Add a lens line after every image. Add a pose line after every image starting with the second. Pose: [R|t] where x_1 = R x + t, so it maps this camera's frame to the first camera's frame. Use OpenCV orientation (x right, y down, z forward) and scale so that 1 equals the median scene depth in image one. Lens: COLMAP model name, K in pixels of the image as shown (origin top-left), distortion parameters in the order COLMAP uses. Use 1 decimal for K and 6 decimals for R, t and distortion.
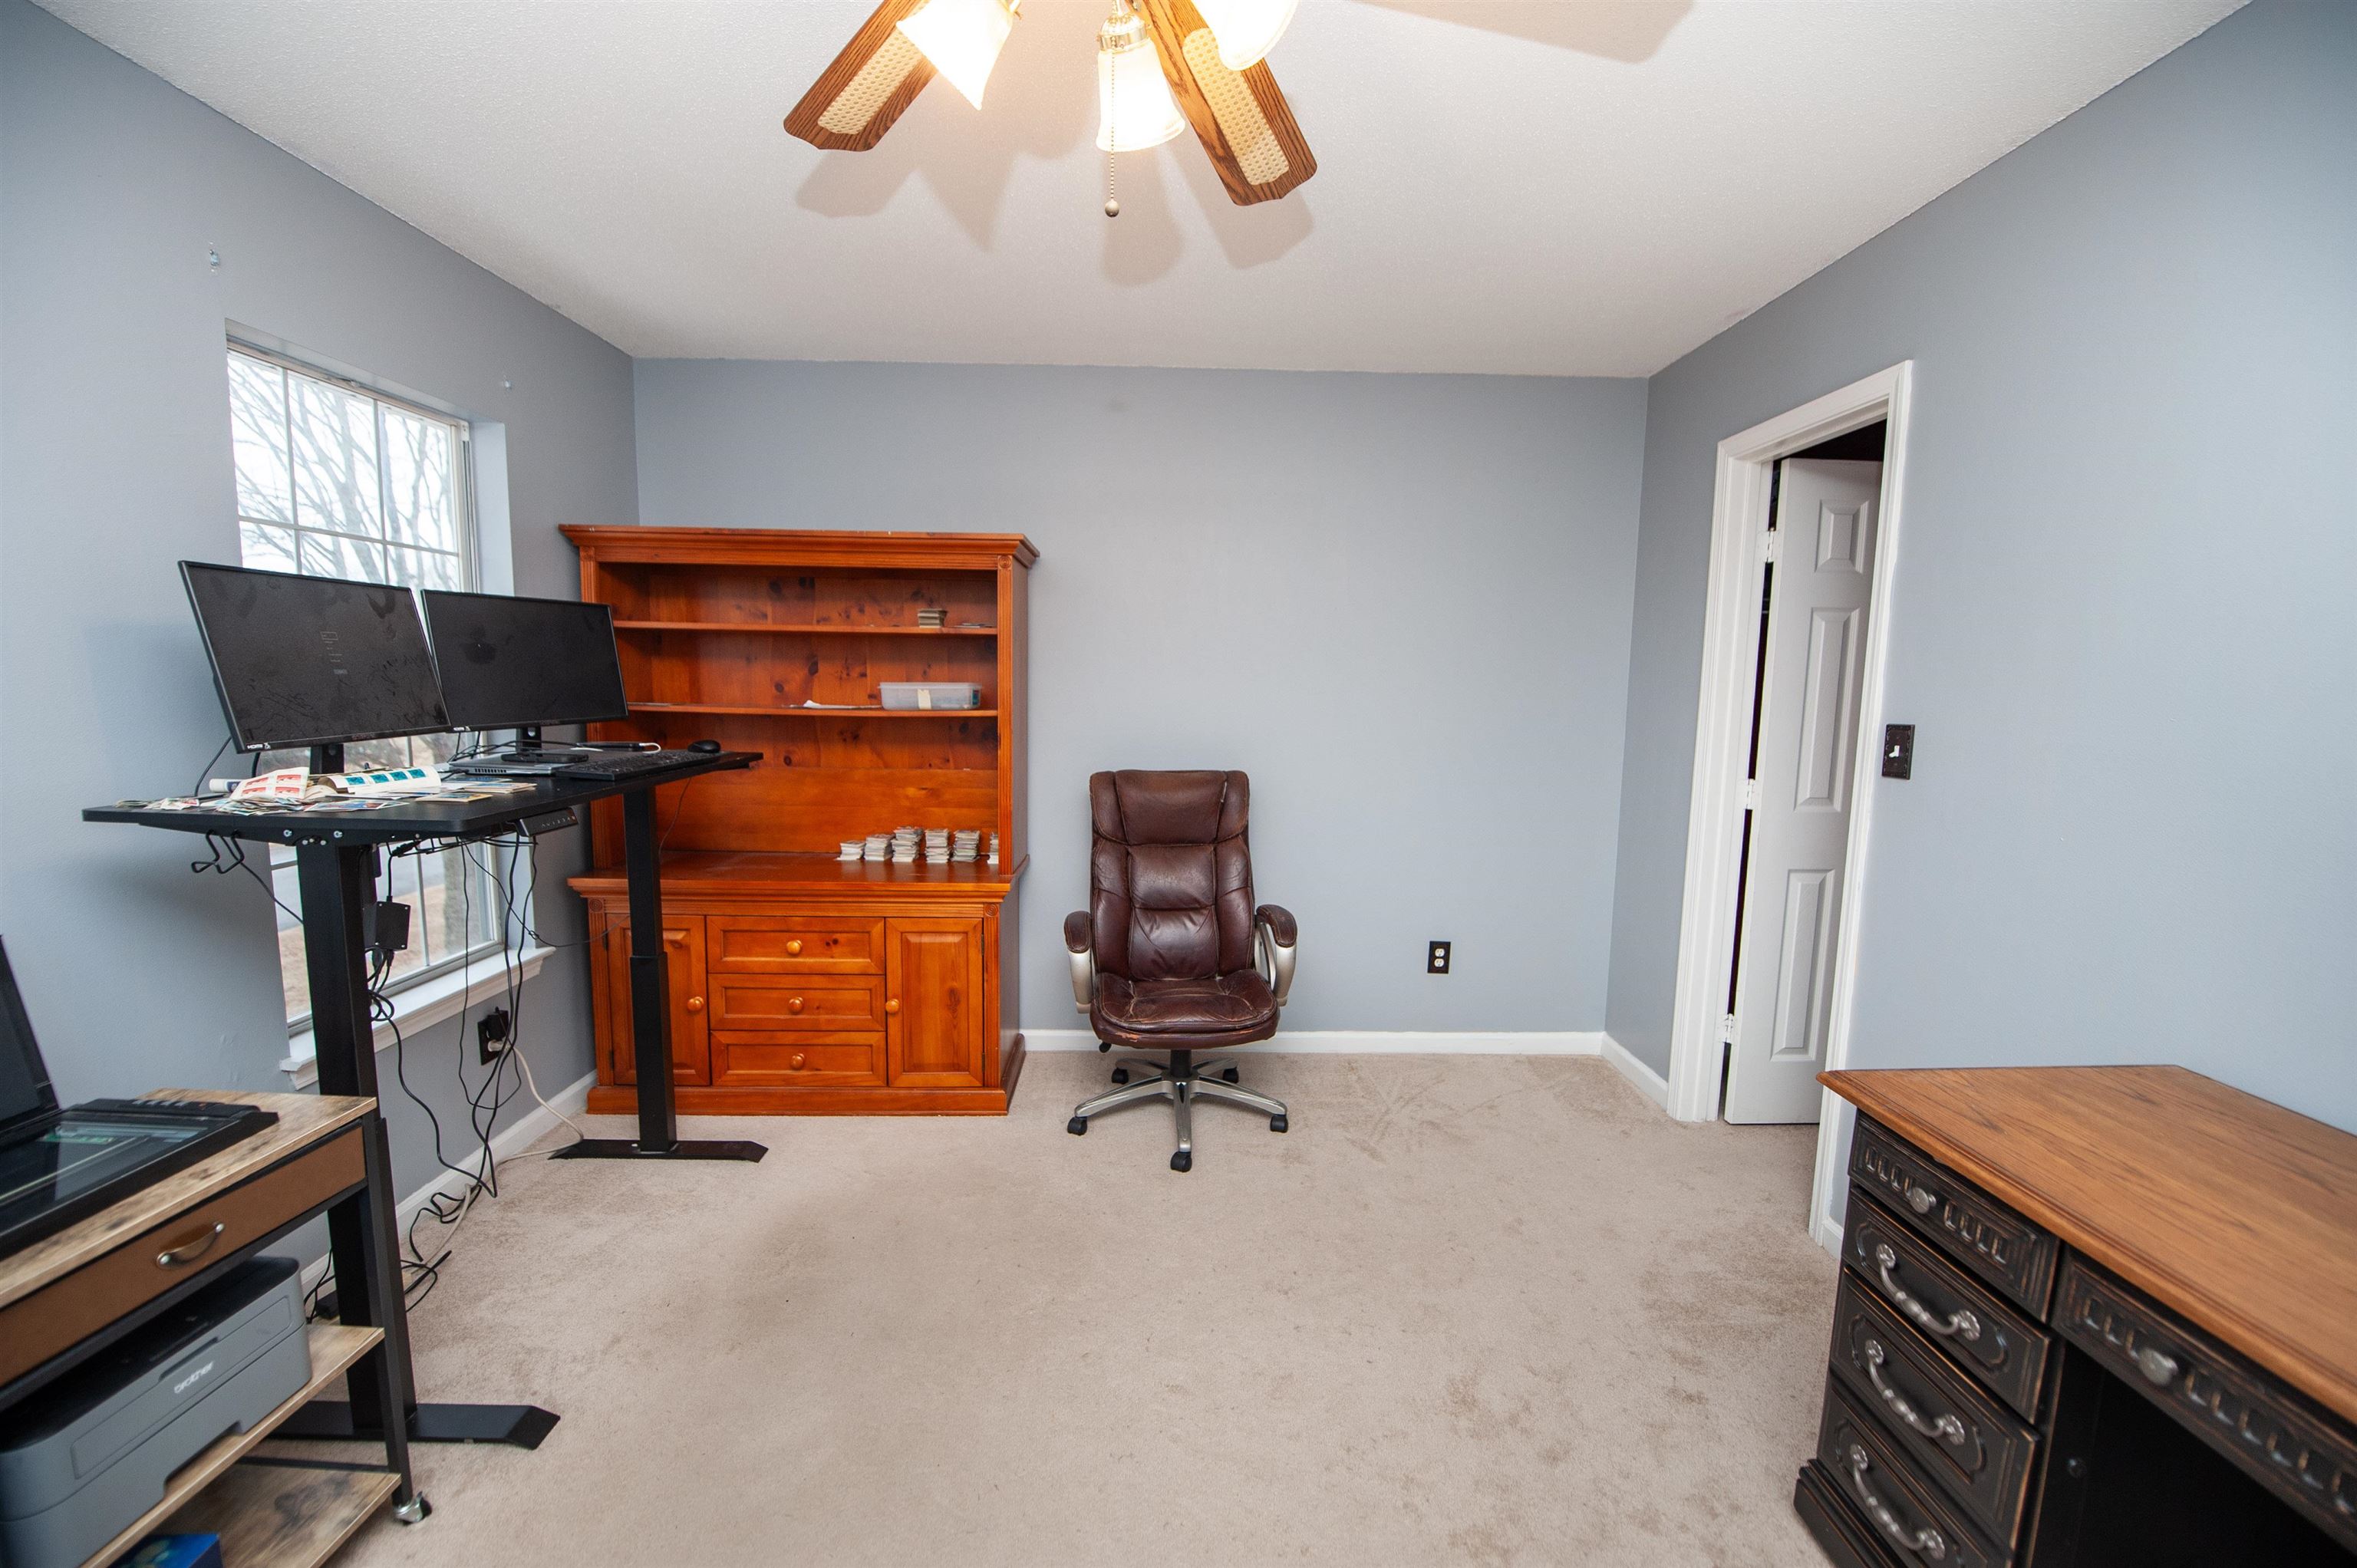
lens RADIAL K [[948.7, 0, 1221.6], [0, 948.7, 779.1], [0, 0, 1]] dist [-0.016760, -0.003415]
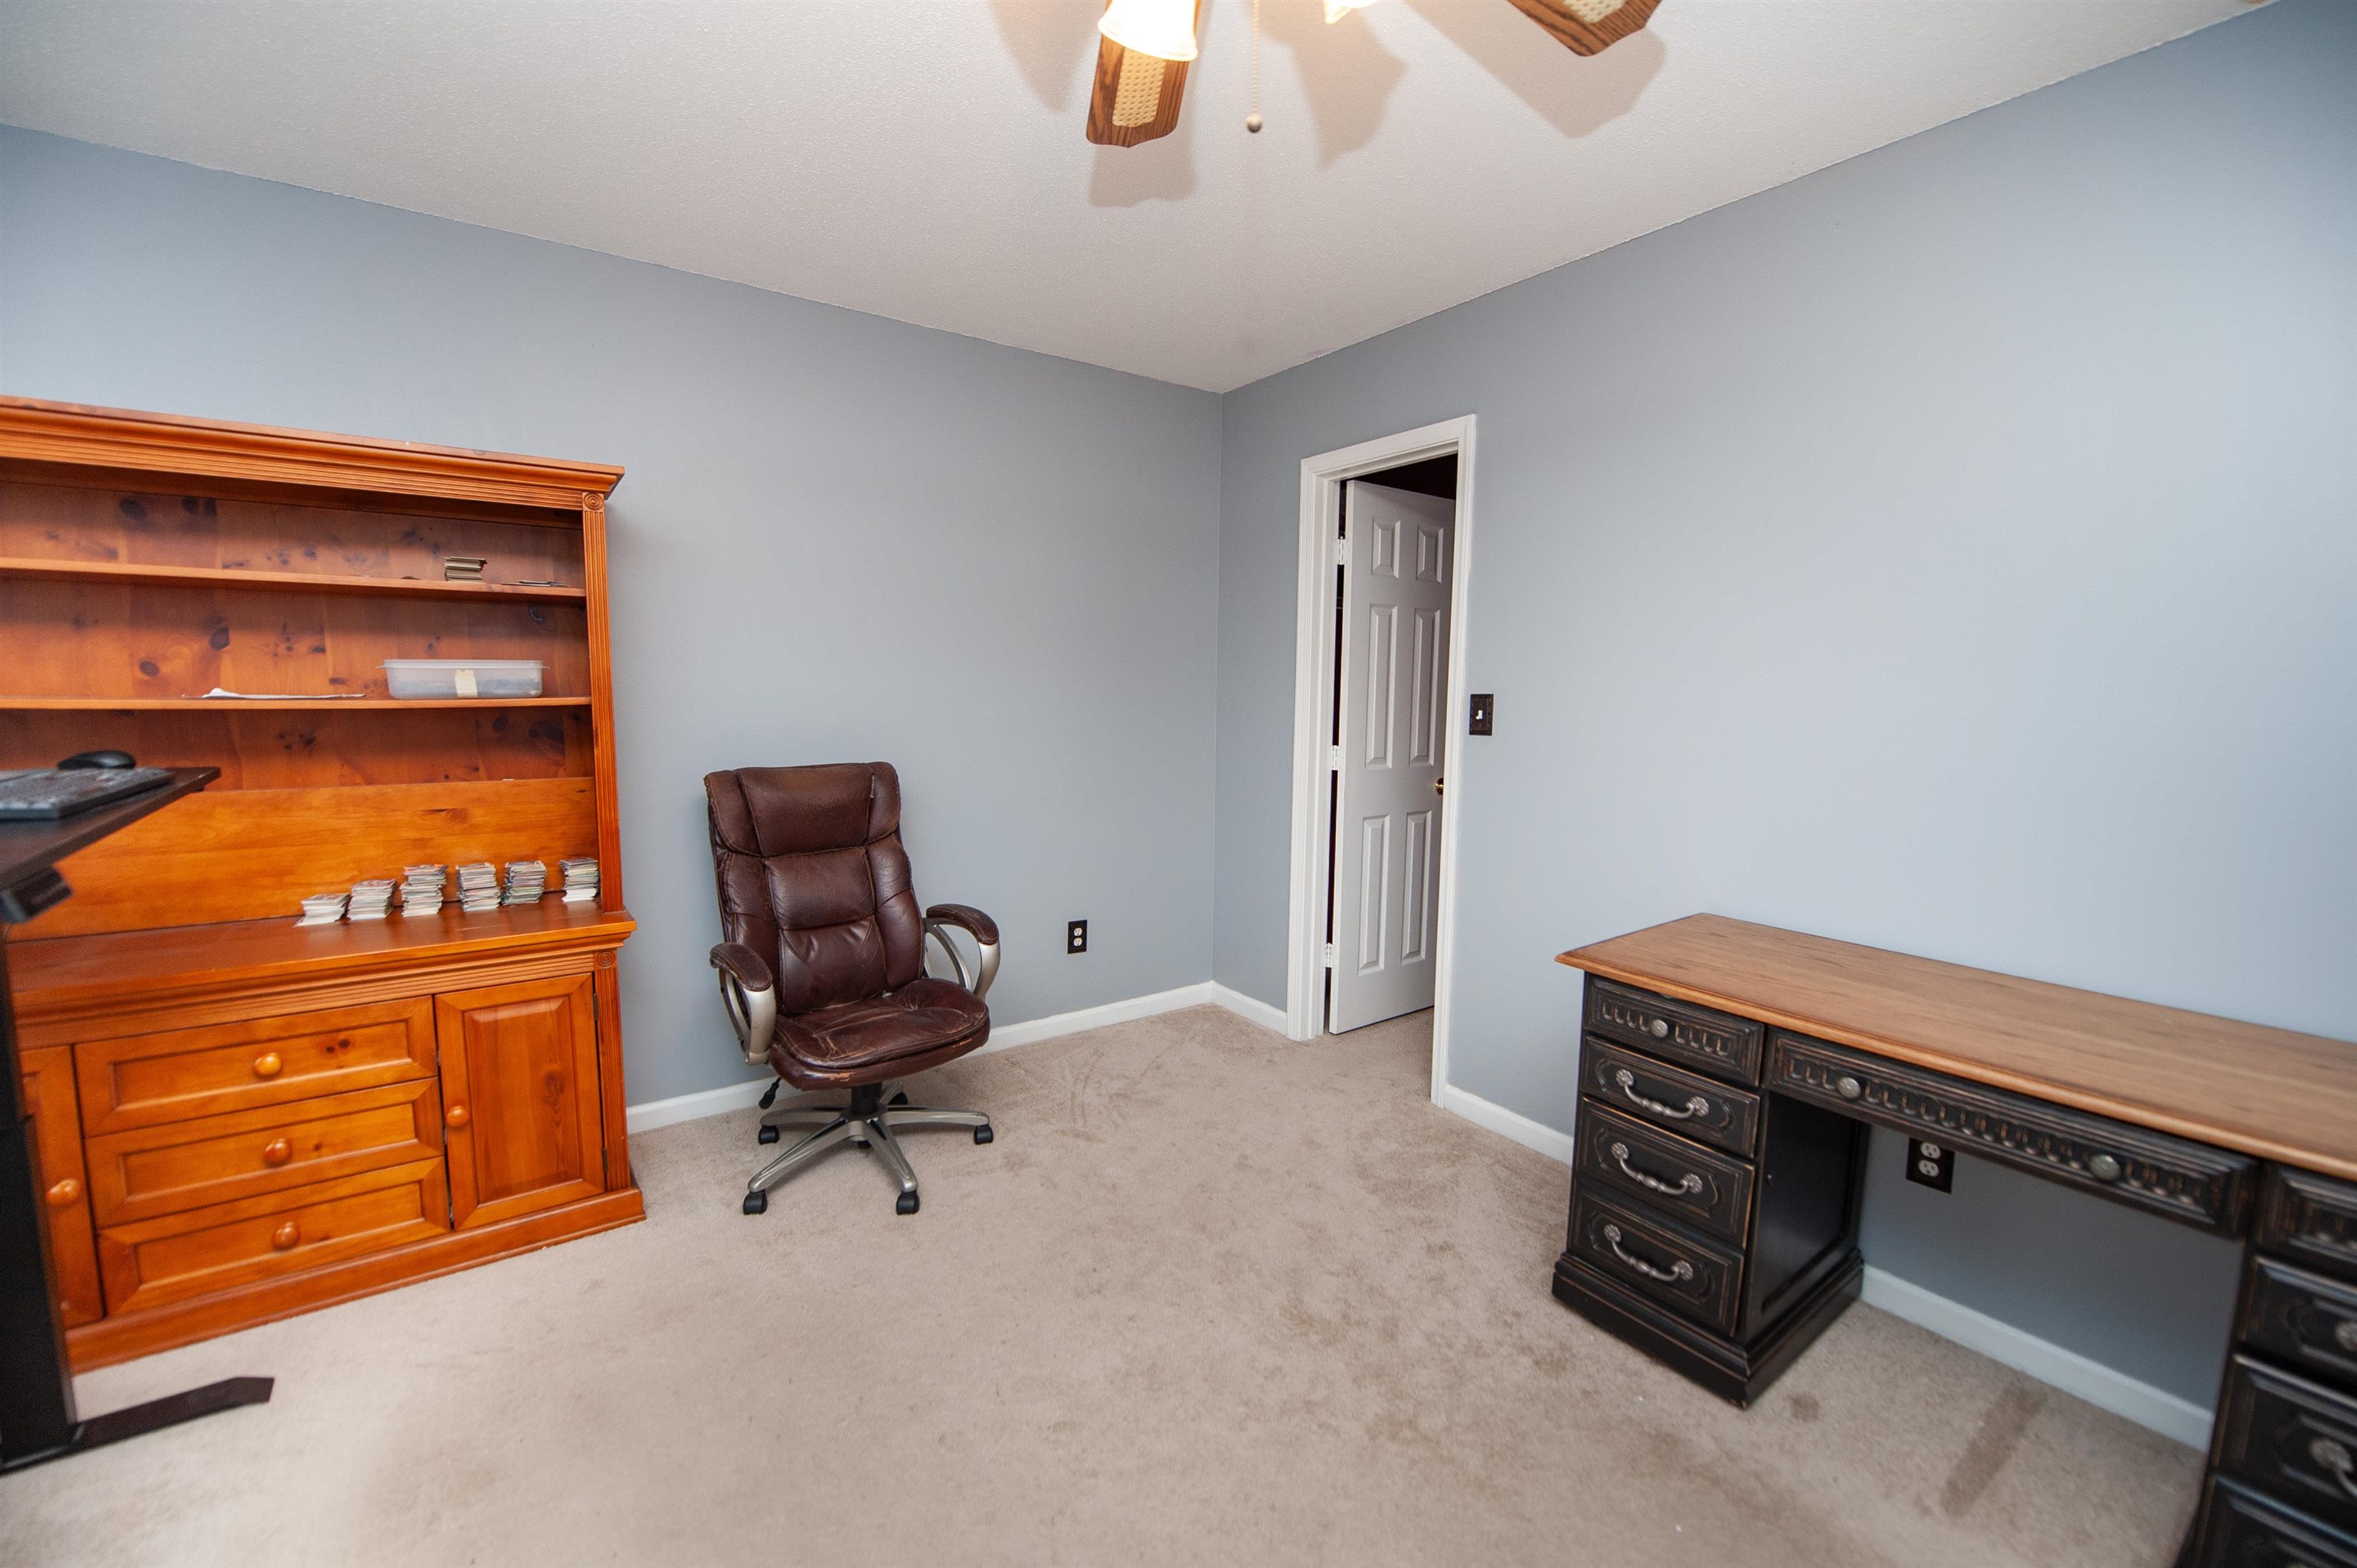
lens RADIAL K [[948.7, 0, 1174.9], [0, 948.7, 783.2], [0, 0, 1]] dist [-0.016760, -0.003415]
pose [[0.823974, -0.063260, 0.563085, -0.282779], [0.059312, 0.997918, 0.025320, 0.005163], [-0.563515, 0.012535, 0.826011, 0.115696]]
